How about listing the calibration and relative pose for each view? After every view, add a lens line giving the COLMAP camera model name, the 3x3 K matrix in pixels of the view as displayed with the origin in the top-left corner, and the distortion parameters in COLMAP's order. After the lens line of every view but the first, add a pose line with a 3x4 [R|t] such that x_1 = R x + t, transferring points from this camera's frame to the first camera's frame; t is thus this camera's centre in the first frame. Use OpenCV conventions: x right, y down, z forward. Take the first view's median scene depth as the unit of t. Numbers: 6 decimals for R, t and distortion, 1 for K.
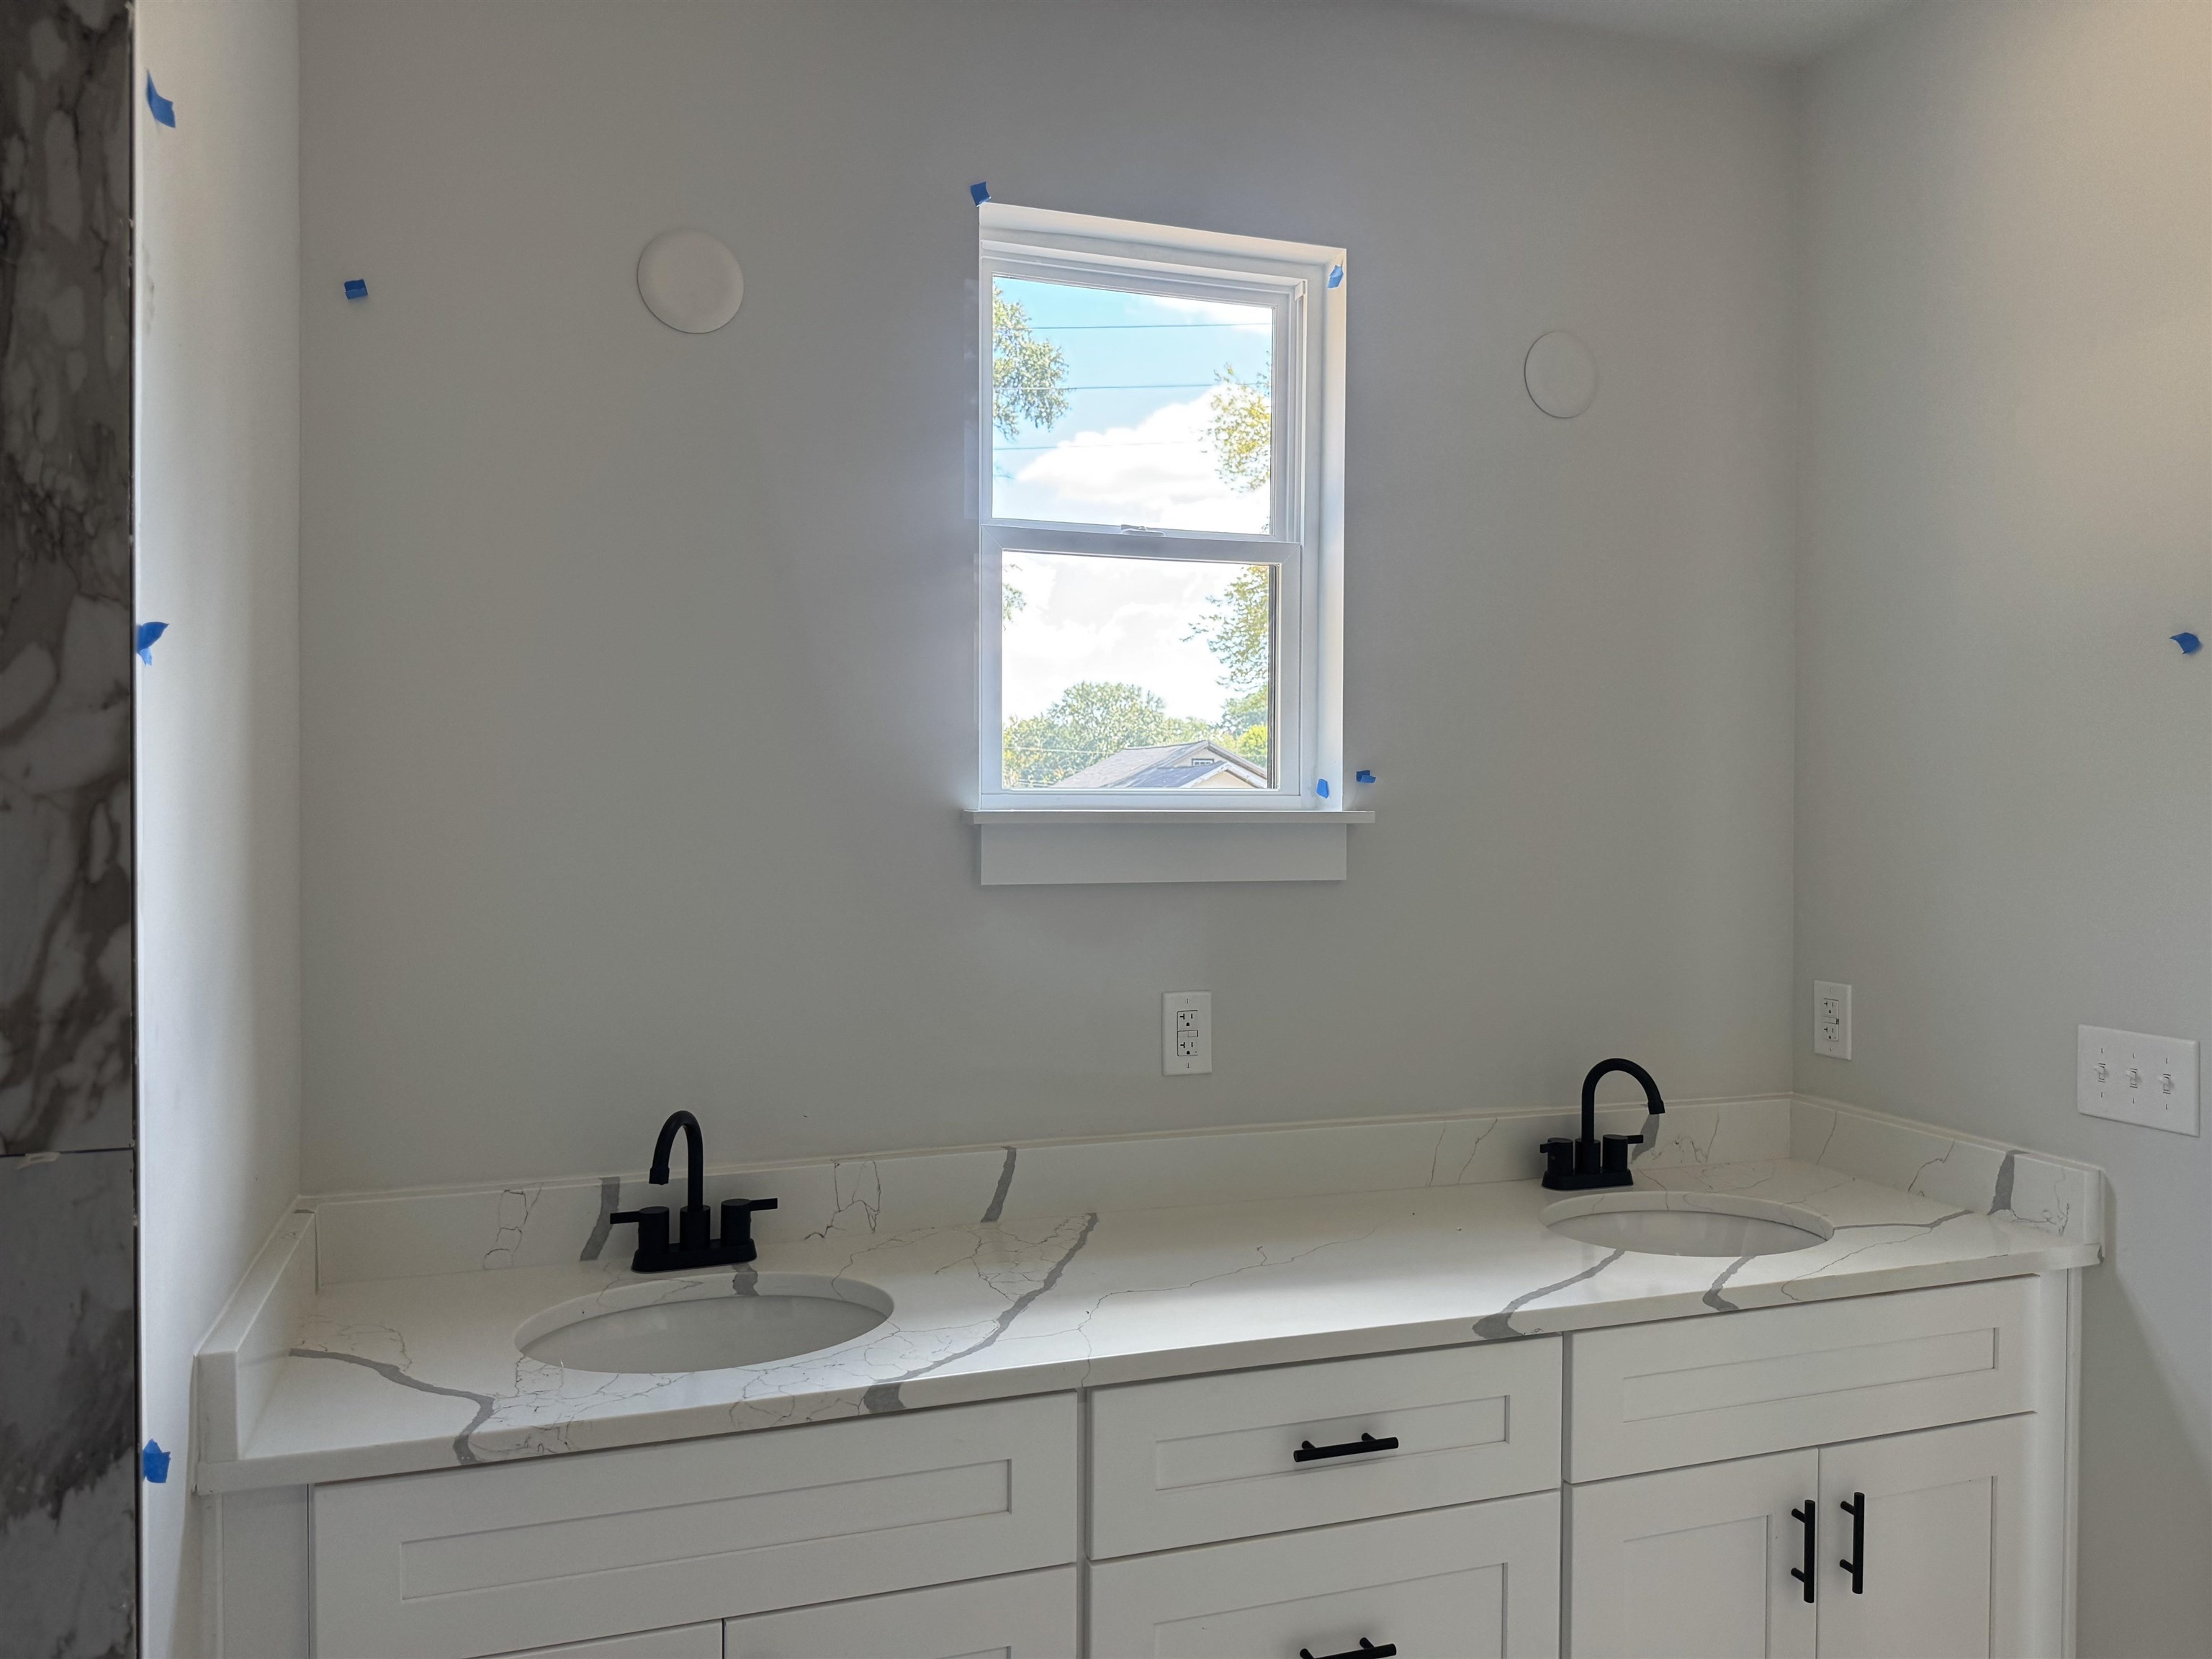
lens RADIAL K [[1543.5, 0, 1109.9], [0, 1543.5, 829.0], [0, 0, 1]] dist [0.106620, -0.164625]
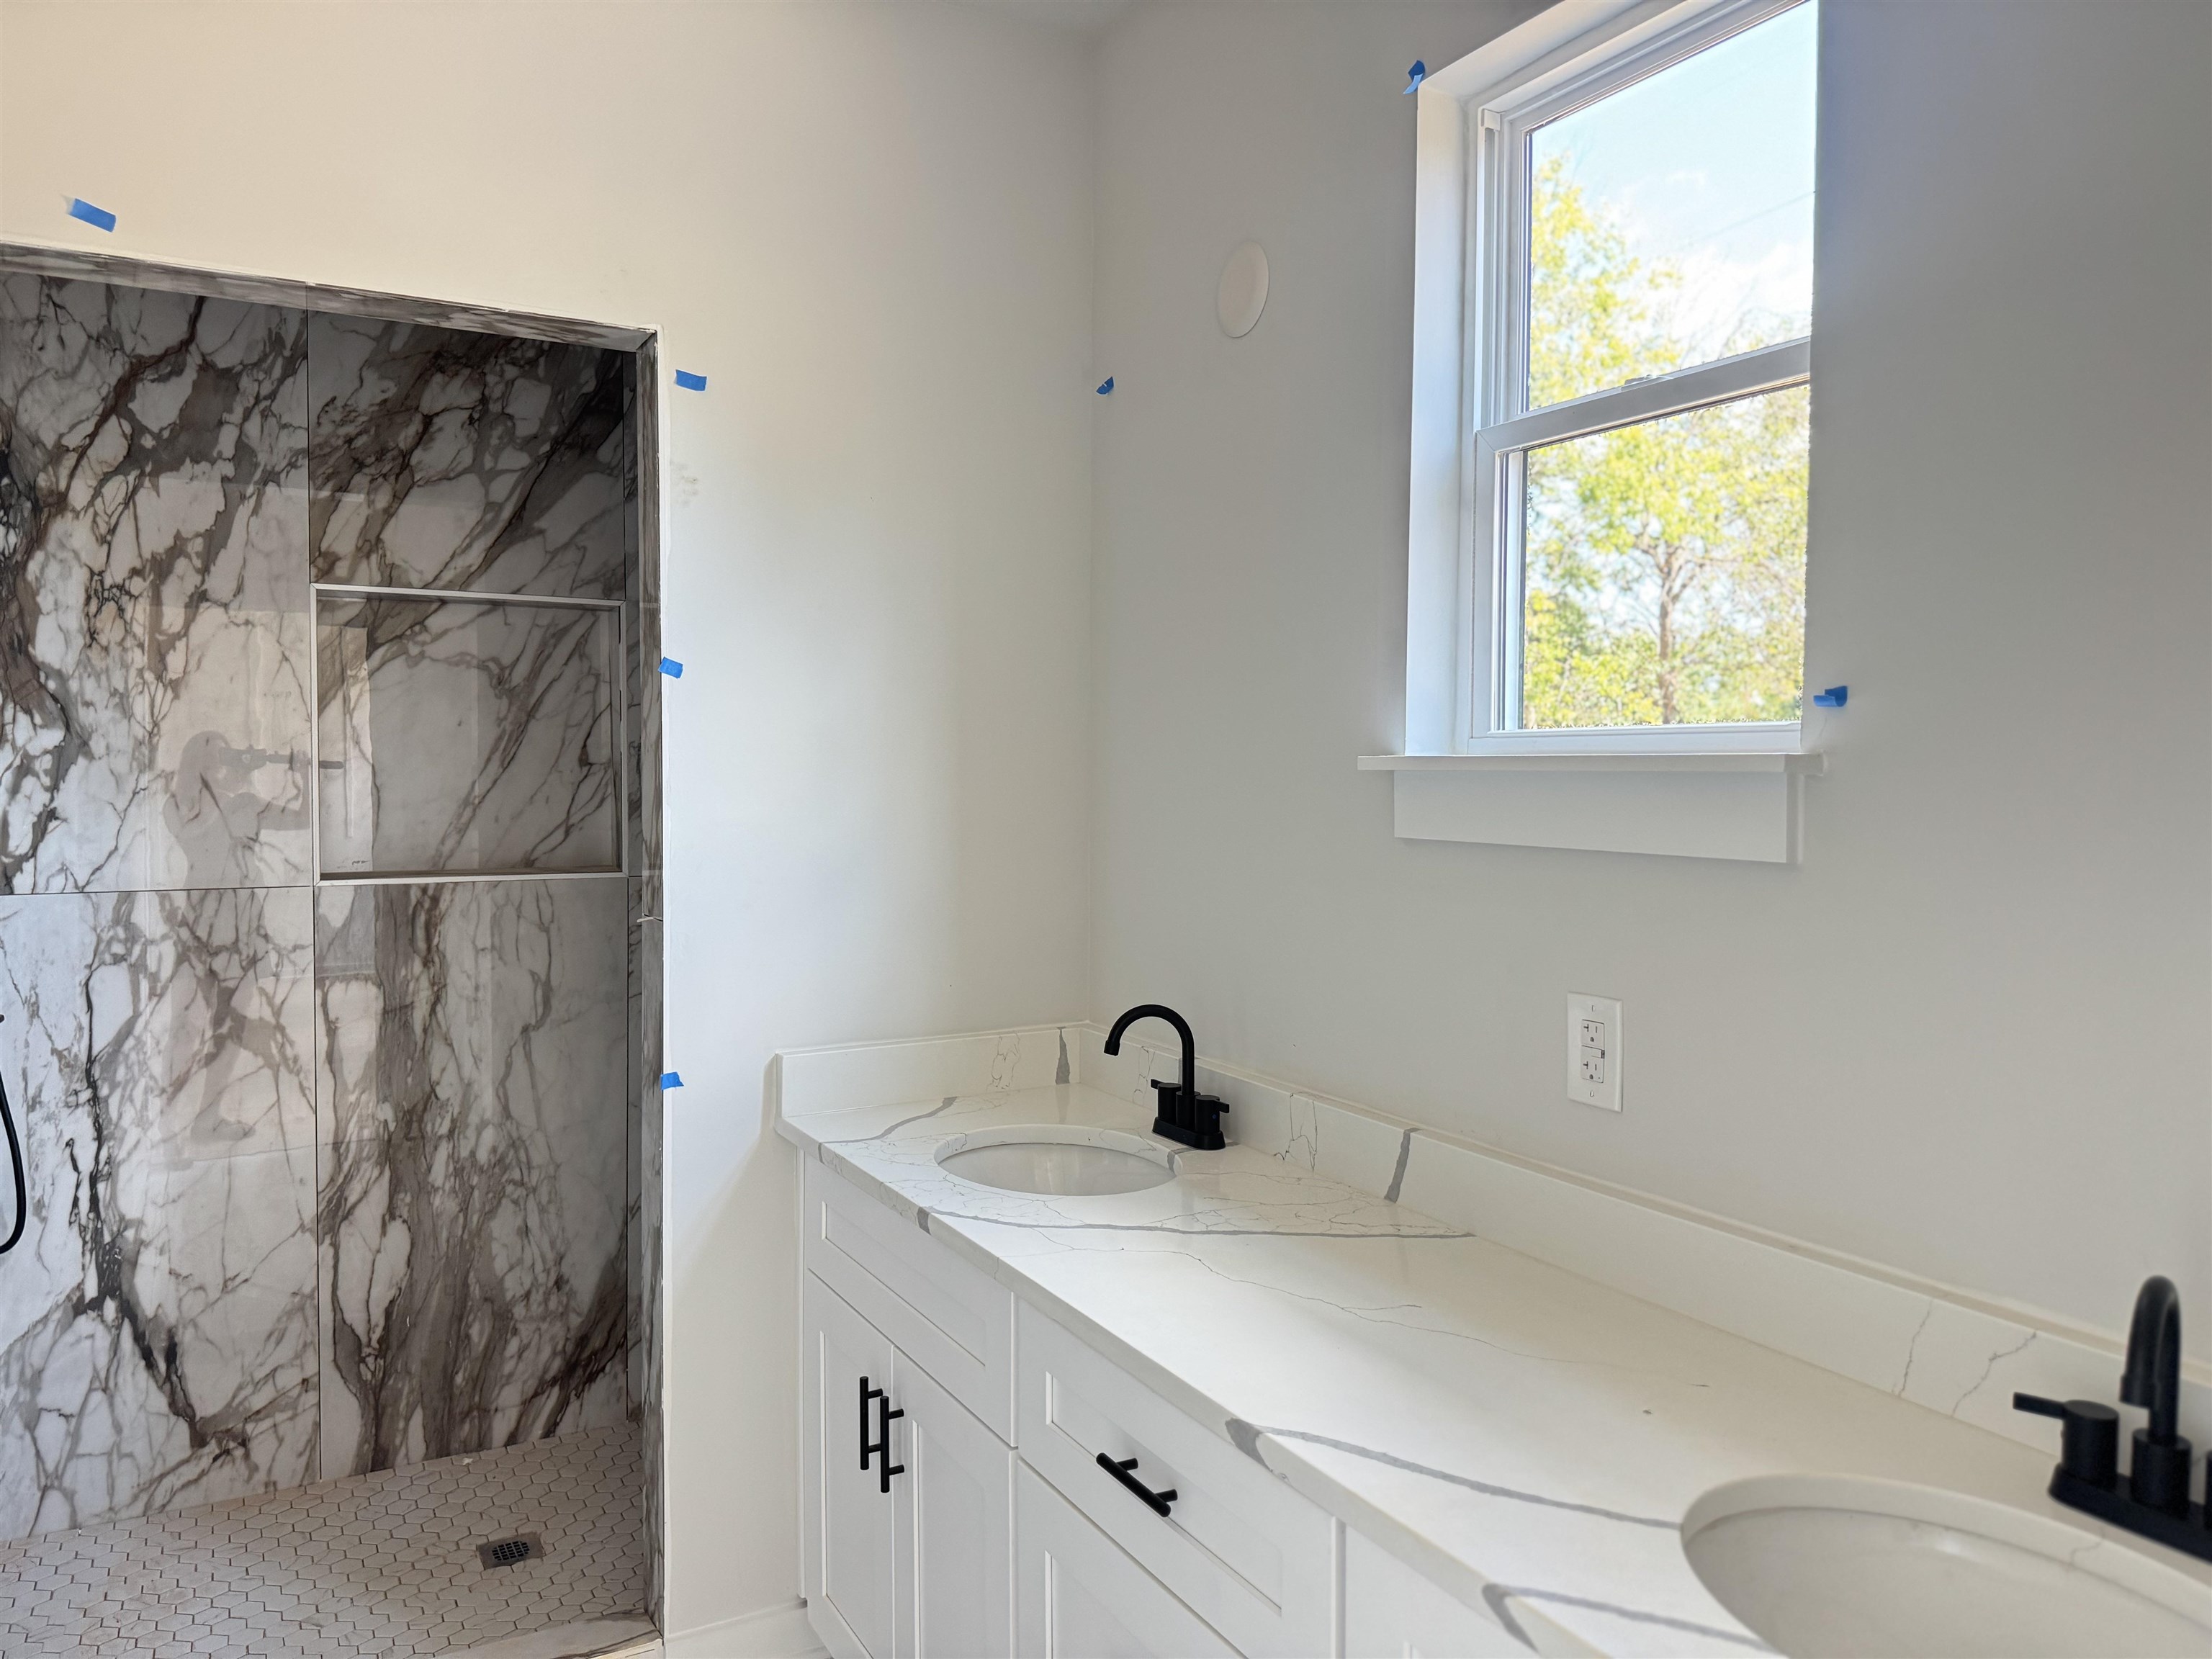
lens RADIAL K [[1543.5, 0, 1109.9], [0, 1543.5, 829.0], [0, 0, 1]] dist [0.106620, -0.164625]
pose [[0.192770, 0.037241, -0.980537, 0.823859], [-0.030652, 0.999020, 0.031917, 0.008397], [0.980765, 0.023903, 0.193723, 0.685278]]
